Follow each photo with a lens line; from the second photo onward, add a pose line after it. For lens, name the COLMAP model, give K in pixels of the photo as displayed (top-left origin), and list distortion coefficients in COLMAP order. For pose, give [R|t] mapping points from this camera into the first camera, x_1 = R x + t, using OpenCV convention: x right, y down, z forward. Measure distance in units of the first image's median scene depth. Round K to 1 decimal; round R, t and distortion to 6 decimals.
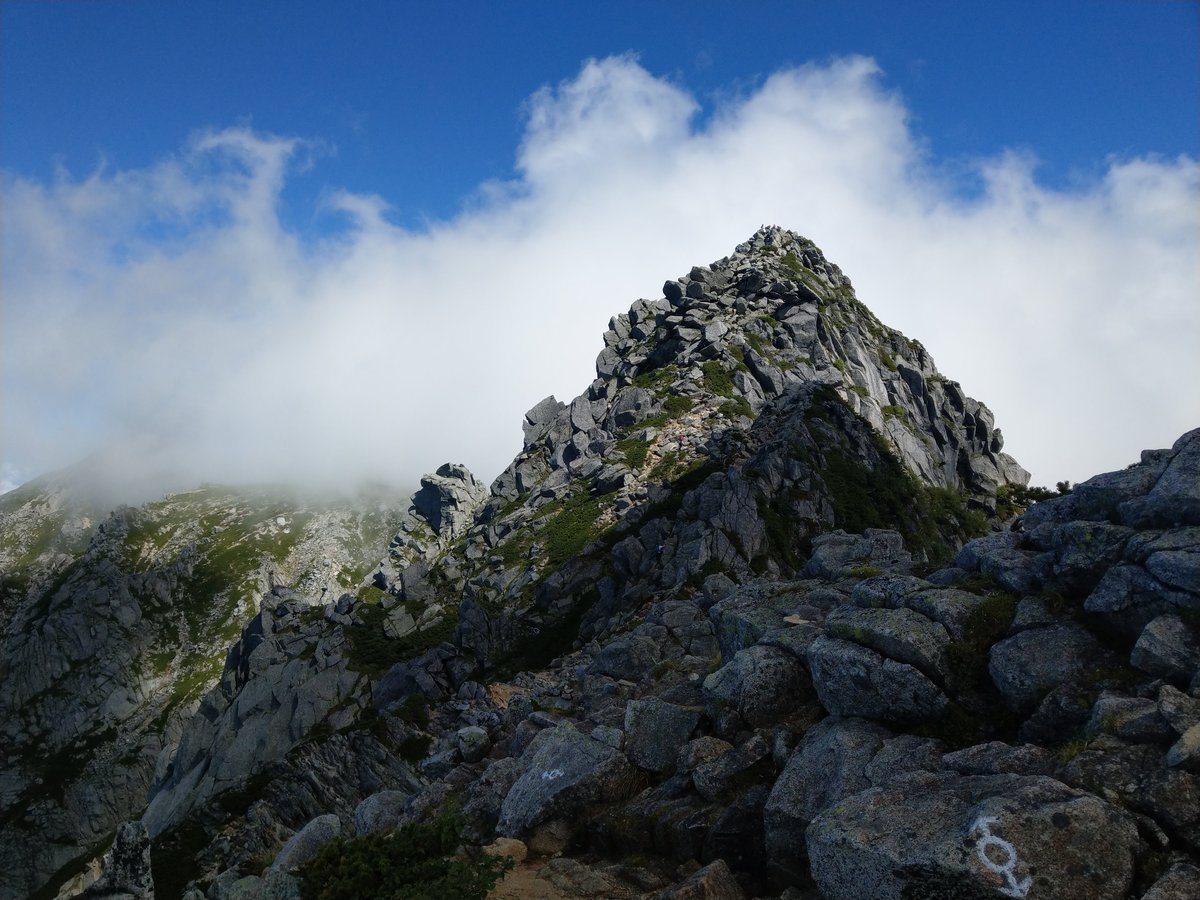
lens RADIAL K [[993.8, 0, 583.4], [0, 993.8, 484.8], [0, 0, 1]] dist [0.148269, -0.249686]
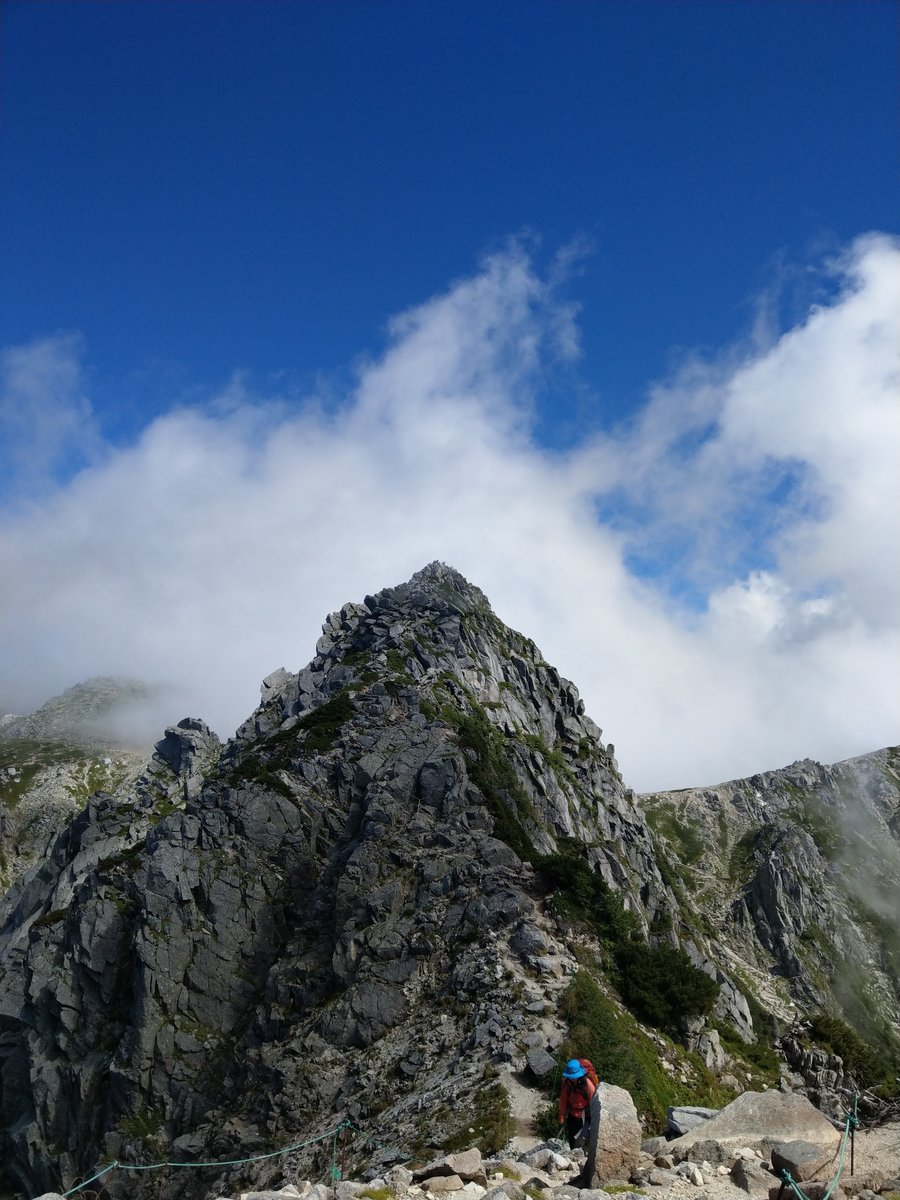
lens RADIAL K [[946.8, 0, 460.4], [0, 946.8, 600.3], [0, 0, 1]] dist [0.102880, -0.185426]
pose [[0.984347, 0.043355, 0.170823, -0.022272], [-0.016267, 0.987483, -0.156883, 0.027916], [-0.175487, 0.151649, 0.972732, -0.433290]]
